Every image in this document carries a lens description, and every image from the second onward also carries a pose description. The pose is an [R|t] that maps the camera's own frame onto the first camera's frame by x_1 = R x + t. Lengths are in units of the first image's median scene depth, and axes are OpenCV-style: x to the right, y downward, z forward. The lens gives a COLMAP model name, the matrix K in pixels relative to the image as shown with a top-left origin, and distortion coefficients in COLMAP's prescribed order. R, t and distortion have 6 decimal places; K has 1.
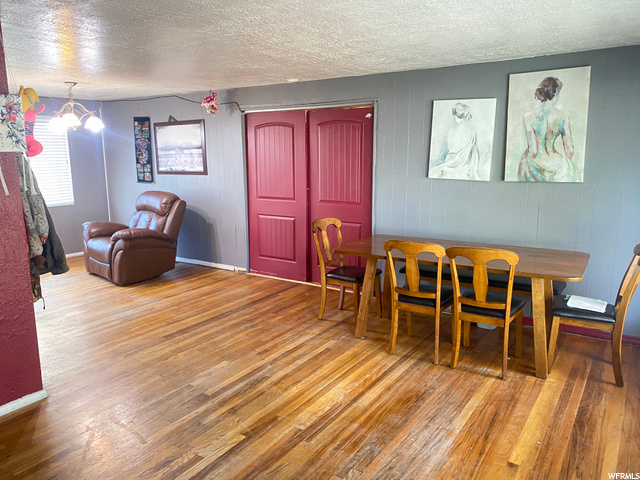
lens RADIAL K [[487.8, 0, 320.0], [0, 487.8, 240.0], [0, 0, 1]] dist [-0.001914, -0.000557]
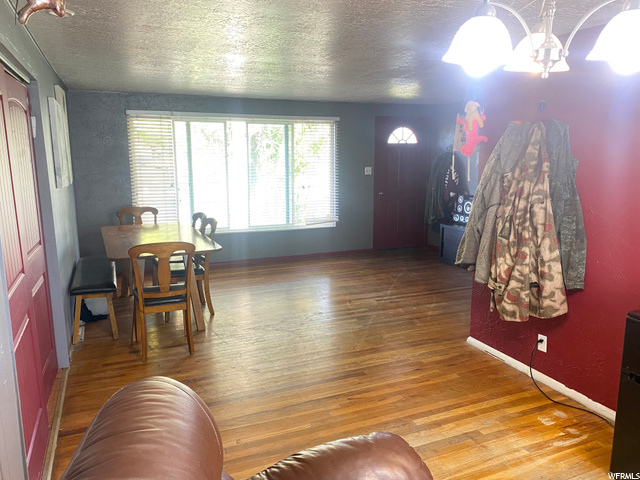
lens RADIAL K [[487.8, 0, 320.0], [0, 487.8, 240.0], [0, 0, 1]] dist [-0.001914, -0.000557]
pose [[-0.844148, -0.082236, 0.529765, -0.757194], [0.107132, 0.942358, 0.316991, -0.324698], [-0.525296, 0.324342, -0.786680, 1.805224]]
